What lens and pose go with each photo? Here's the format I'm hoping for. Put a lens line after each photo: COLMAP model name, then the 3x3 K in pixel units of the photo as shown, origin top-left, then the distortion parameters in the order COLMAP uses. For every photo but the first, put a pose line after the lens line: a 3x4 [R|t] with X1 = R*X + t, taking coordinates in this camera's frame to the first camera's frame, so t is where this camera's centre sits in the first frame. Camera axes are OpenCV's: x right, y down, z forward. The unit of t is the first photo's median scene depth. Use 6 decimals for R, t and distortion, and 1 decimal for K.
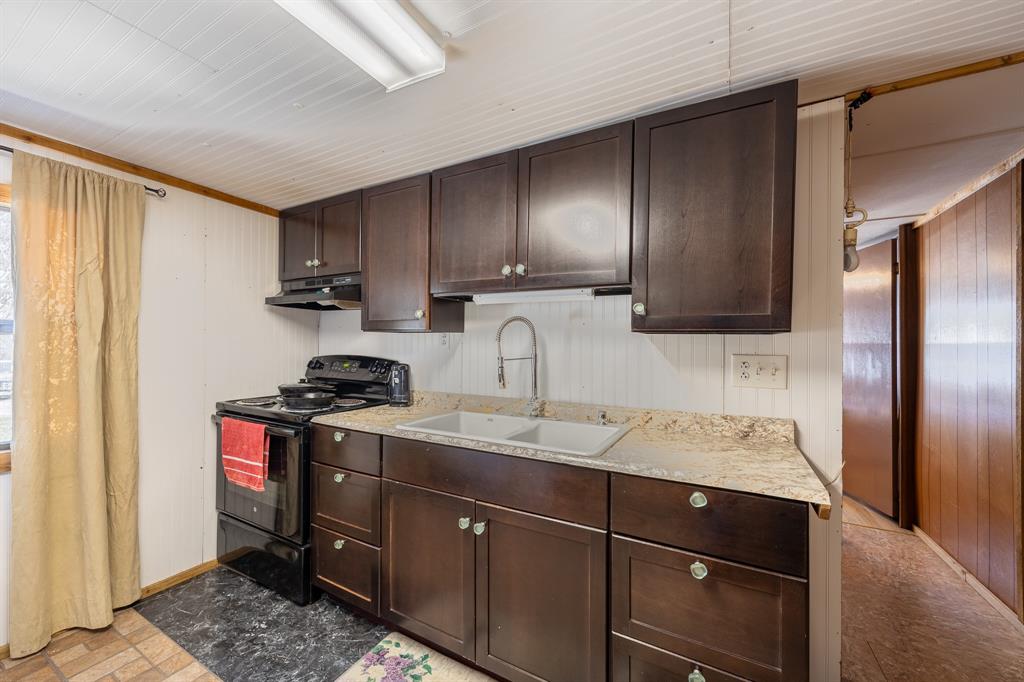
lens RADIAL K [[399.1, 0, 501.5], [0, 399.1, 343.5], [0, 0, 1]] dist [-0.000883, -0.000311]
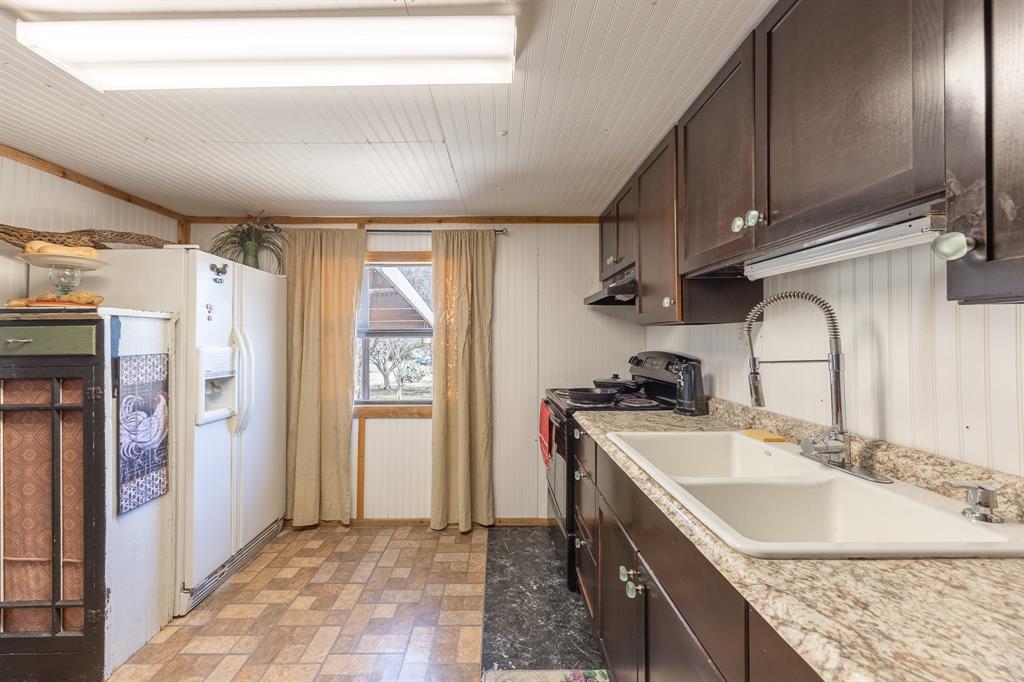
lens RADIAL K [[413.2, 0, 511.3], [0, 413.2, 334.3], [0, 0, 1]] dist [0.000684, -0.000100]
pose [[0.492169, -0.025483, -0.870127, 0.393347], [0.016628, 0.999664, -0.019871, 0.003500], [0.870341, -0.004688, 0.492427, 0.335581]]
